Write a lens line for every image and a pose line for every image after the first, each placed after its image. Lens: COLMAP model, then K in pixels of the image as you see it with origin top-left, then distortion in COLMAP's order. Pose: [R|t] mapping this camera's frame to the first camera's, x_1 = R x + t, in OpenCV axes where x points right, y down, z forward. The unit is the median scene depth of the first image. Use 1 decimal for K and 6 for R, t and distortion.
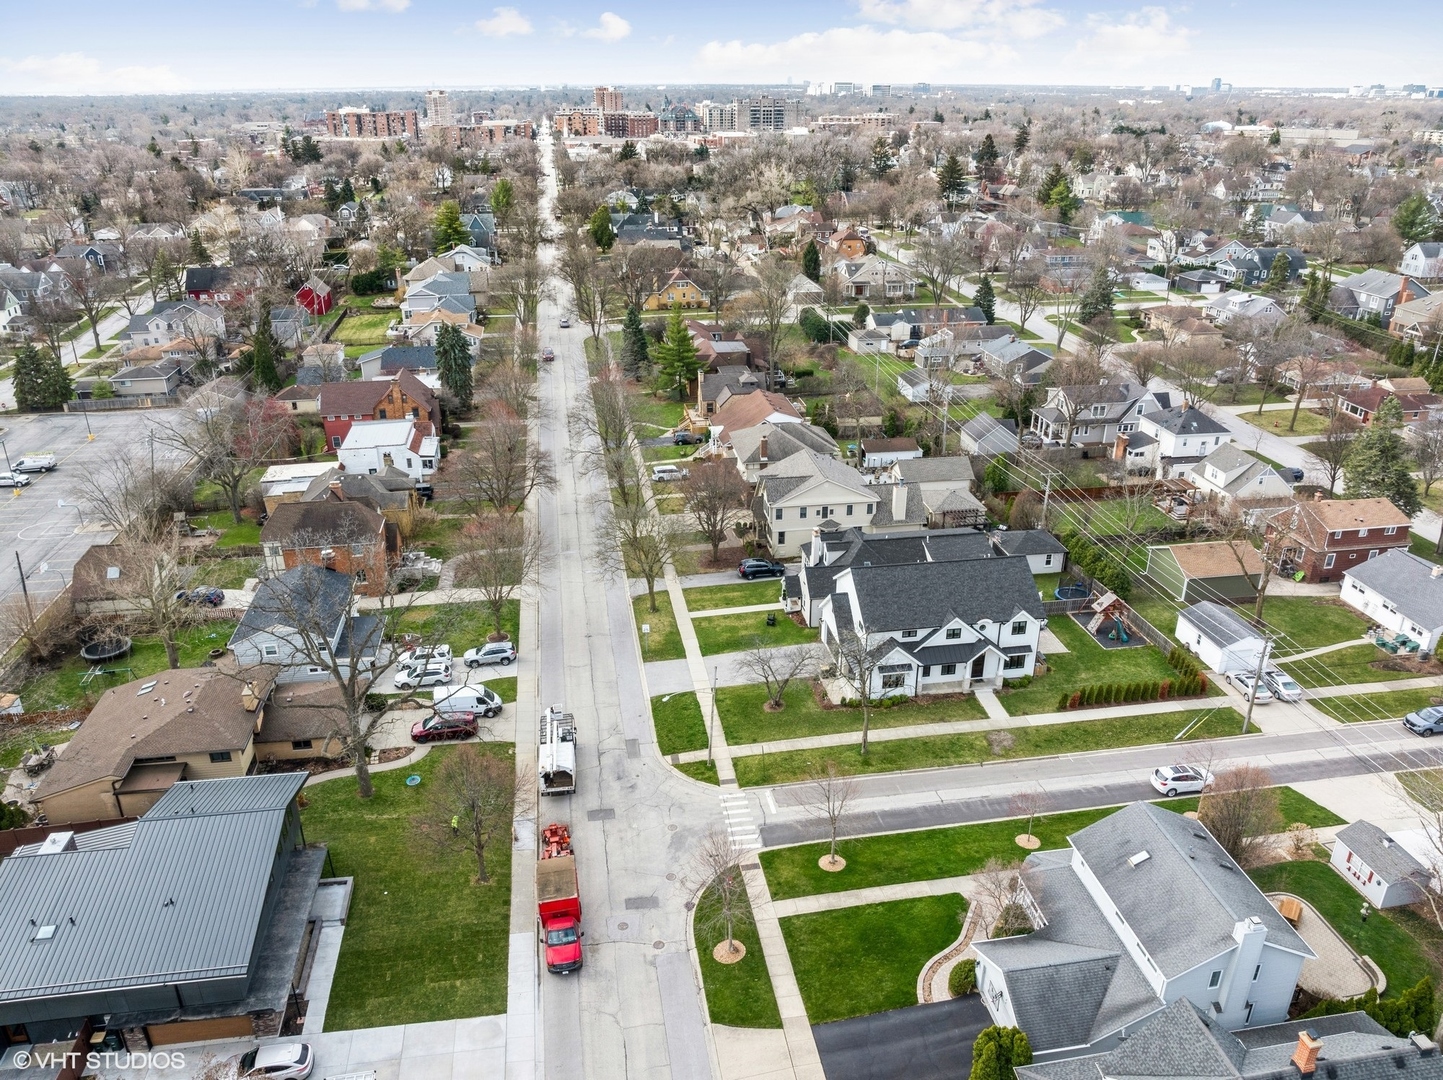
lens RADIAL K [[1082.4, 0, 715.6], [0, 1082.4, 543.5], [0, 0, 1]] dist [-0.026696, -0.022748]
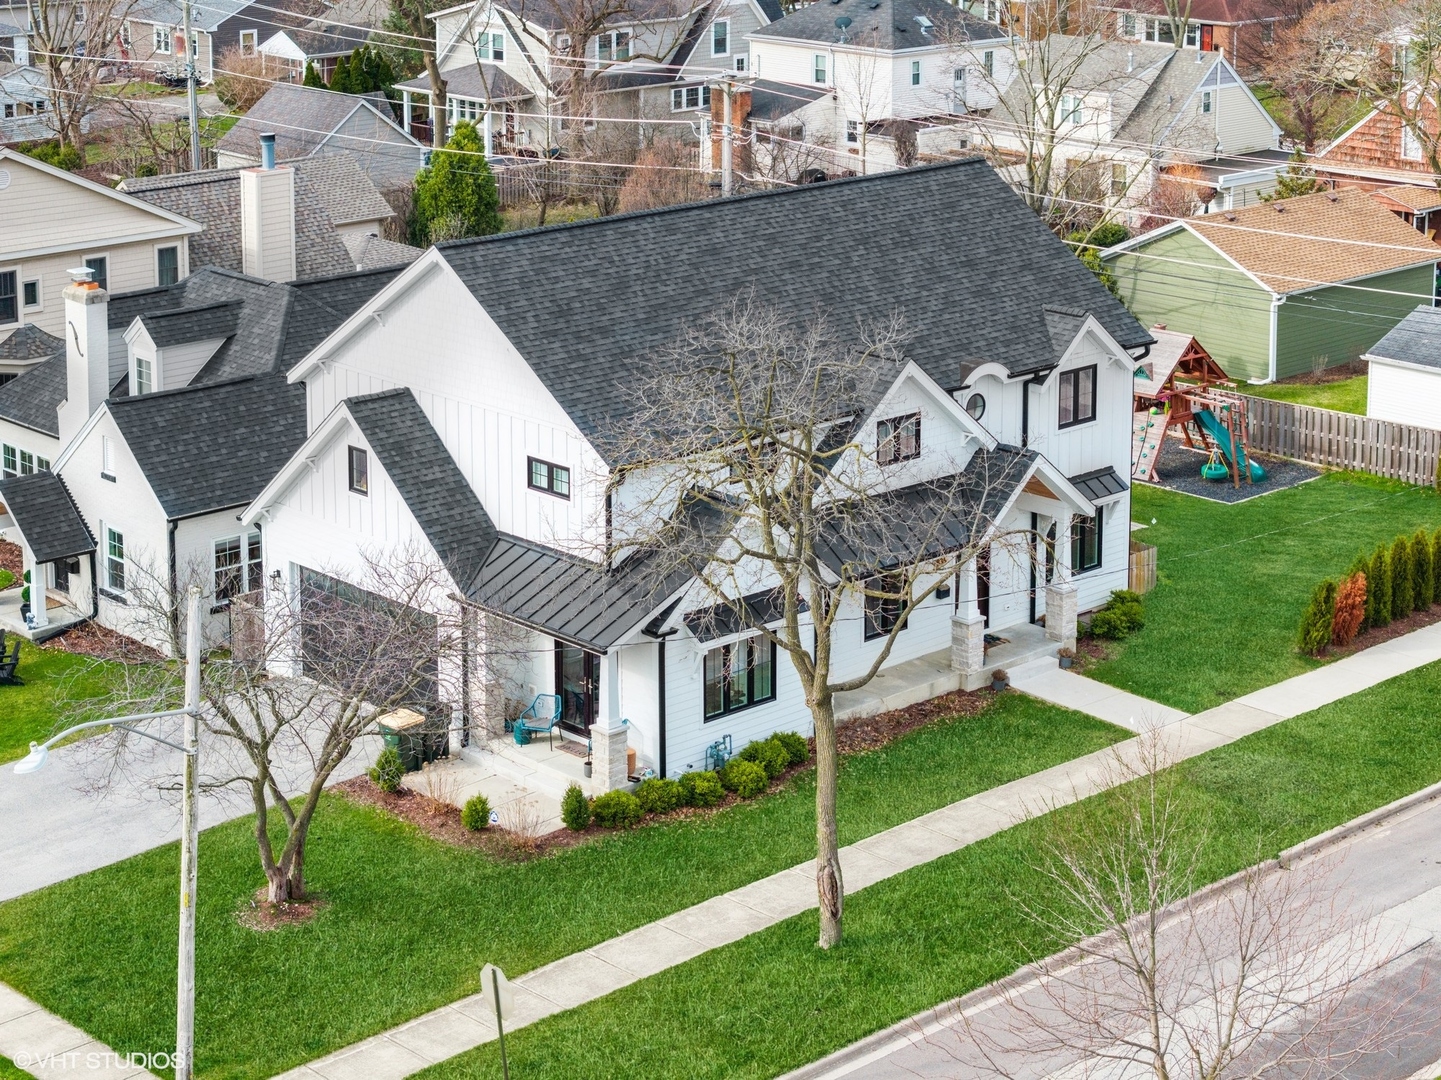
lens RADIAL K [[2842.7, 0, 721.6], [0, 2842.7, 539.1], [0, 0, 1]] dist [-0.098021, 0.000000]
pose [[0.820784, -0.155884, 0.549558, -0.160496], [0.236944, 0.968288, -0.079226, 0.143713], [-0.519780, 0.195242, 0.831691, 0.494245]]
